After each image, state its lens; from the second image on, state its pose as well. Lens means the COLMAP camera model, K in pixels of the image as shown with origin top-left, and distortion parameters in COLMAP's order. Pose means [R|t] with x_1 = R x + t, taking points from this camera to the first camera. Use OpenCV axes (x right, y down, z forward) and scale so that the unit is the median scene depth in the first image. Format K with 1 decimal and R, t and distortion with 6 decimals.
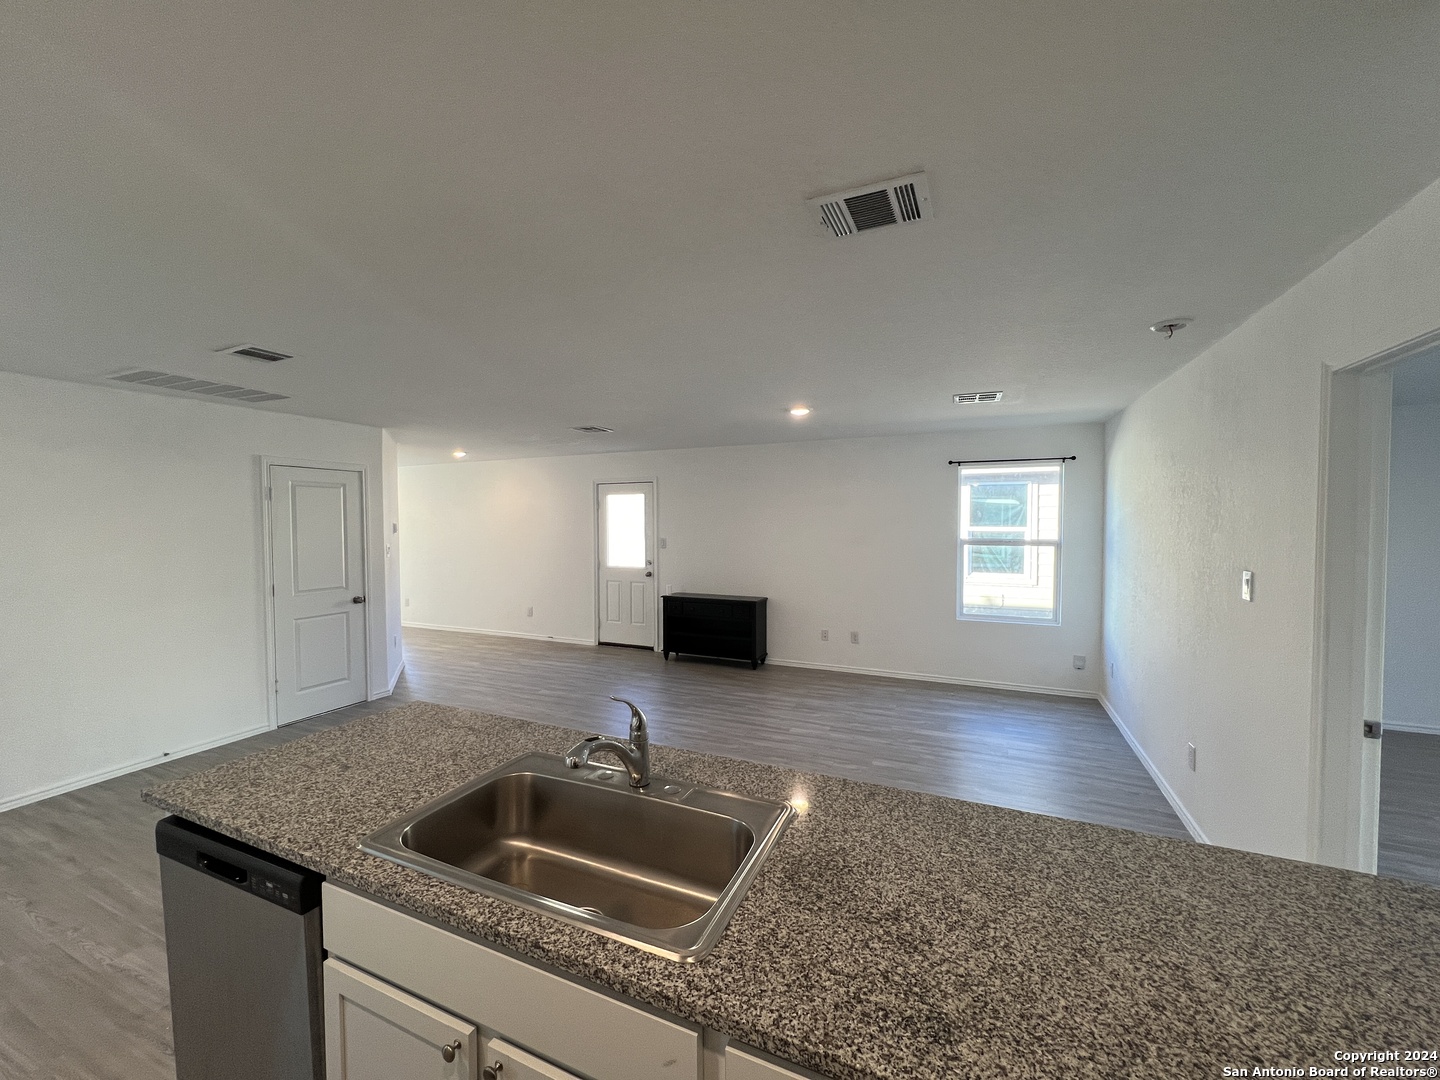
lens RADIAL K [[574.8, 0, 709.0], [0, 574.8, 536.7], [0, 0, 1]] dist [-0.000200, -0.000093]
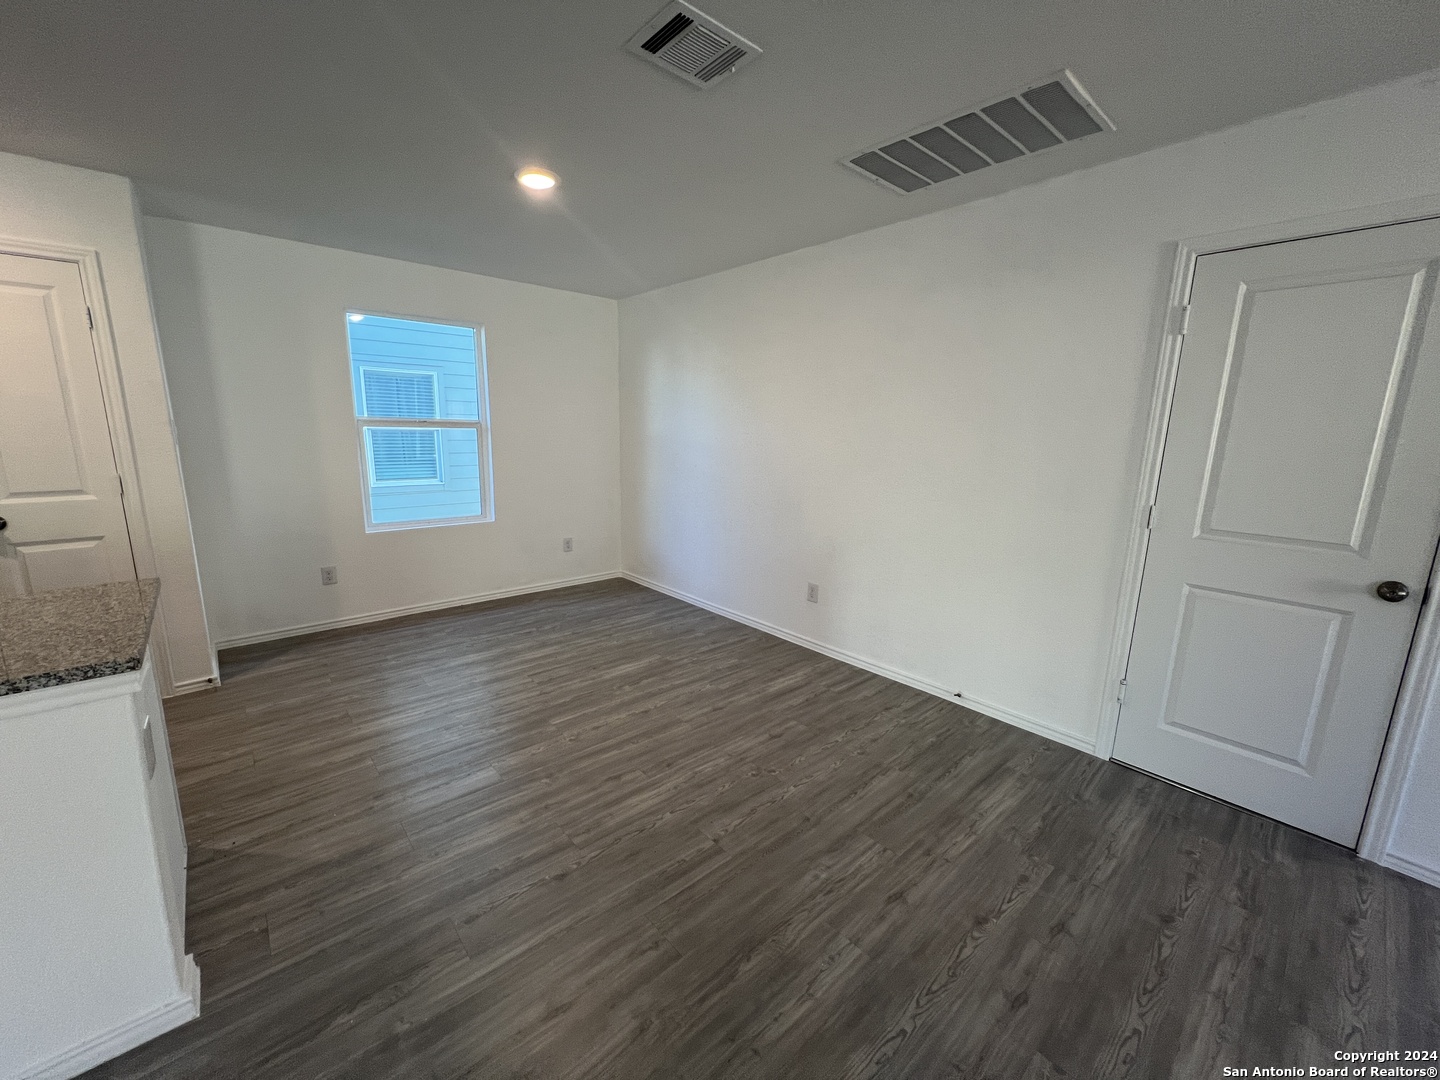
lens RADIAL K [[574.8, 0, 712.1], [0, 574.8, 537.8], [0, 0, 1]] dist [-0.000200, -0.000093]
pose [[-0.405820, 0.173246, -0.897383, -0.126579], [-0.041799, 0.977324, 0.207582, 0.021147], [0.912997, 0.121751, -0.389376, 0.814400]]
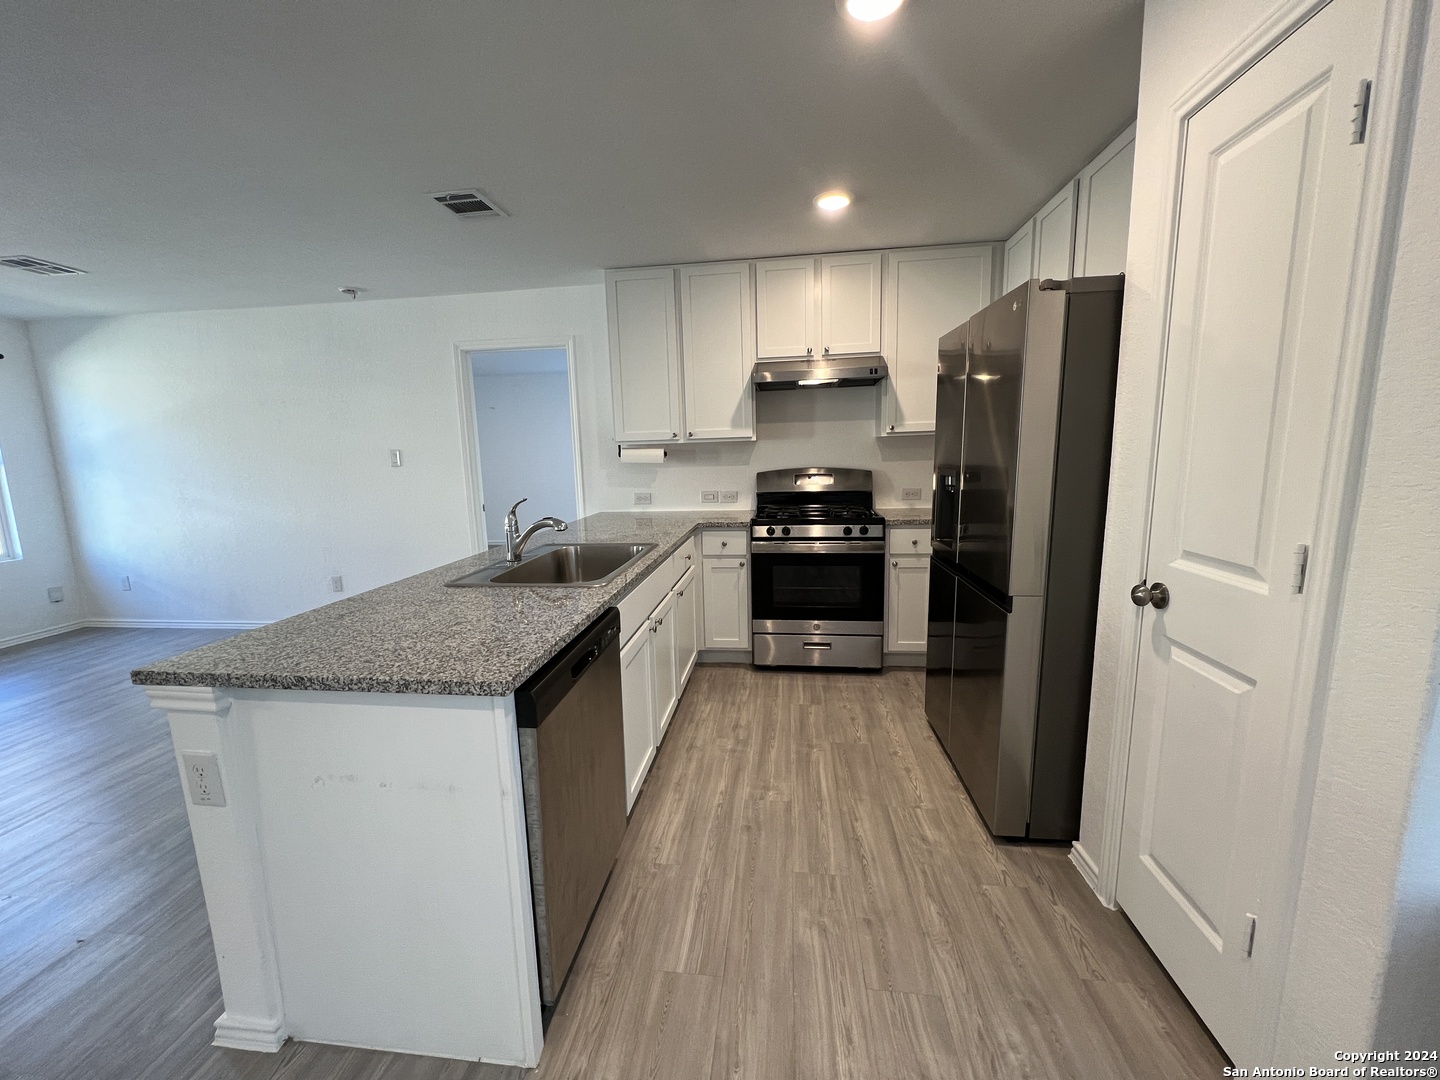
lens RADIAL K [[574.8, 0, 712.1], [0, 574.8, 543.4], [0, 0, 1]] dist [-0.000200, -0.000093]
pose [[-0.302214, -0.142083, 0.942592, -0.558323], [0.055907, 0.984485, 0.166323, 0.053899], [-0.951599, 0.102963, -0.289582, 0.308226]]
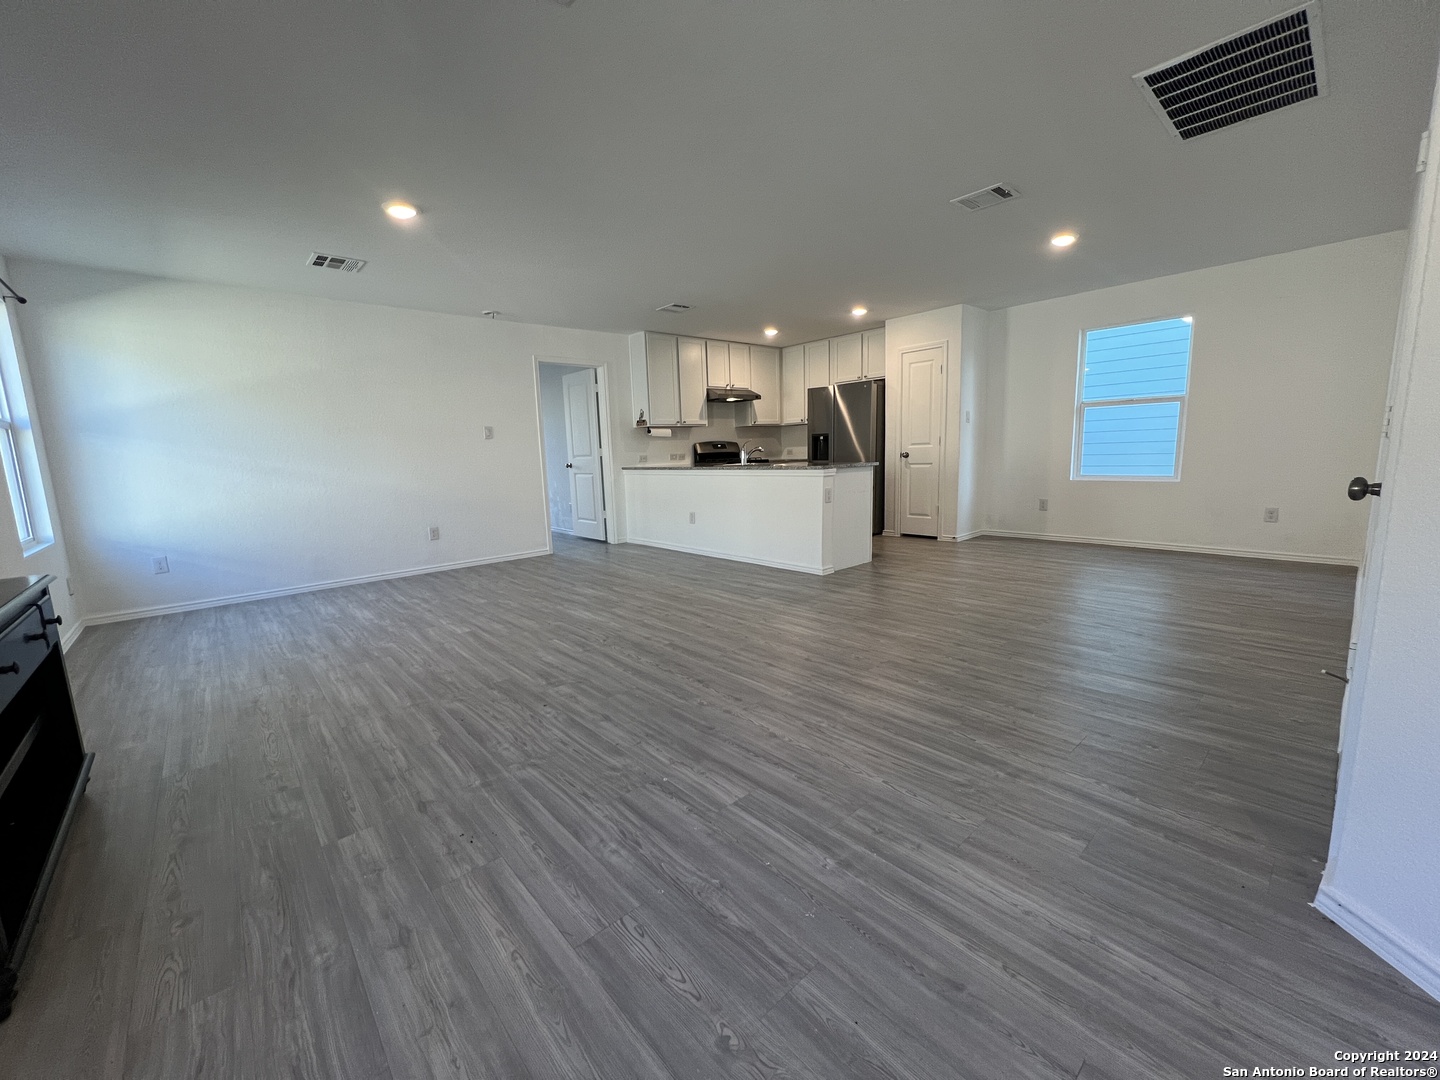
lens RADIAL K [[574.8, 0, 717.4], [0, 574.8, 538.0], [0, 0, 1]] dist [-0.000200, -0.000093]
pose [[-0.917874, -0.021645, 0.396282, -0.478719], [0.052495, 0.983117, 0.175288, 0.076430], [-0.393386, 0.181695, -0.901241, 1.486746]]
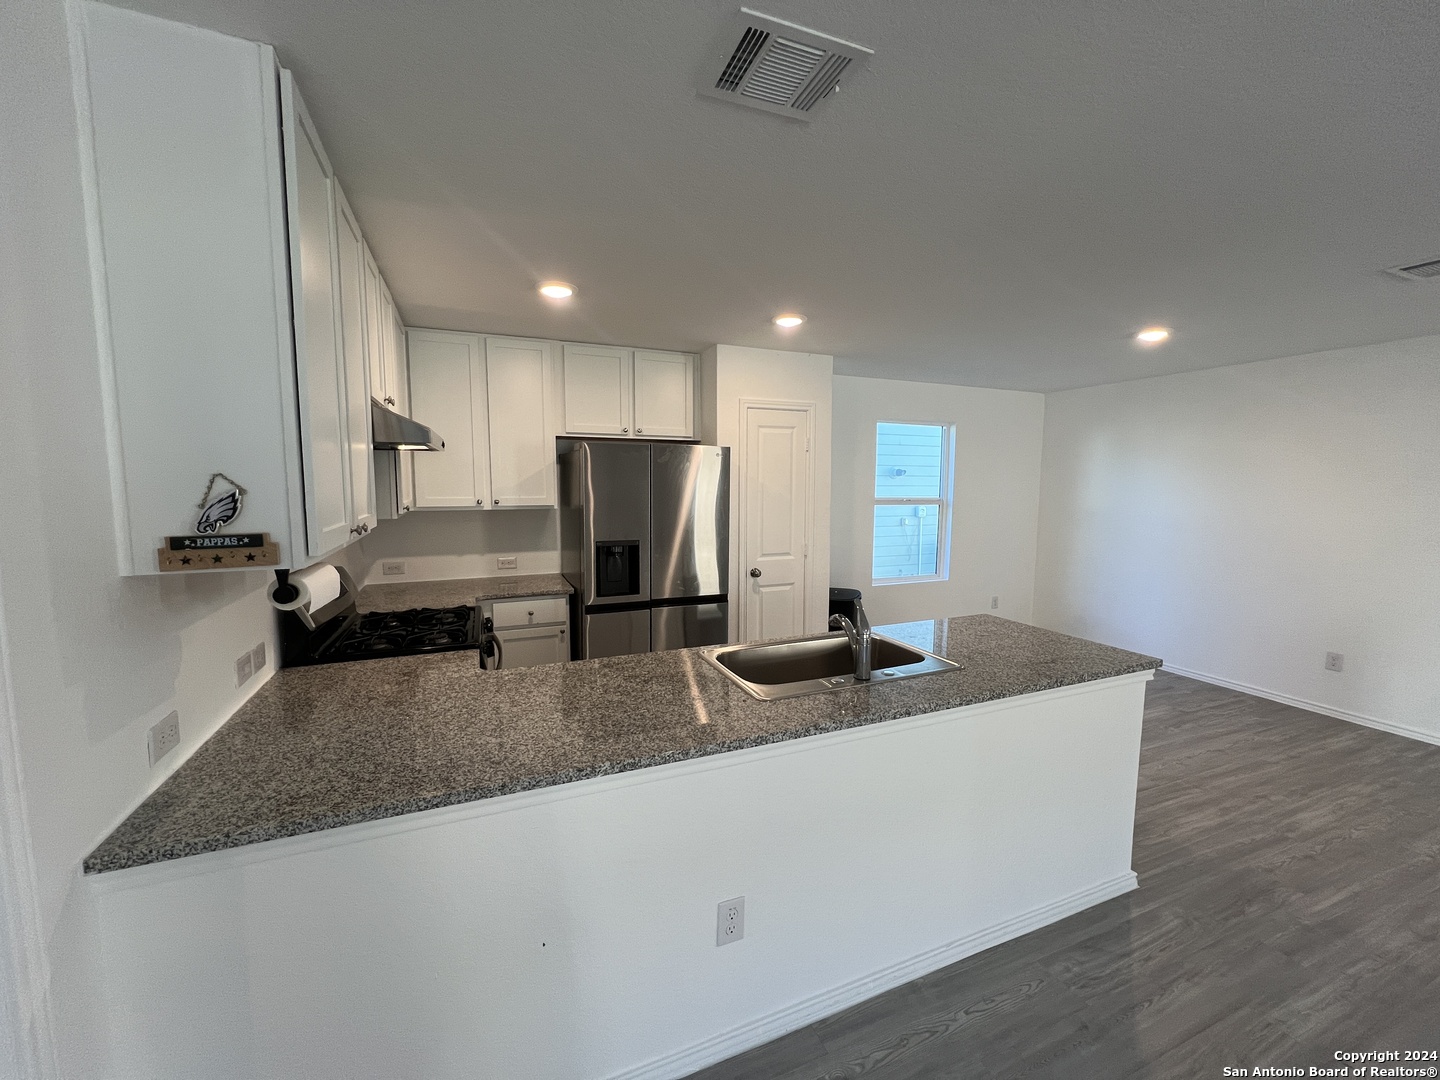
lens RADIAL K [[574.8, 0, 718.0], [0, 574.8, 534.9], [0, 0, 1]] dist [-0.000200, -0.000093]
pose [[-0.676701, 0.071836, -0.732745, 0.329910], [-0.021106, 0.992927, 0.116835, -0.008497], [0.735955, 0.094527, -0.670399, 0.522601]]
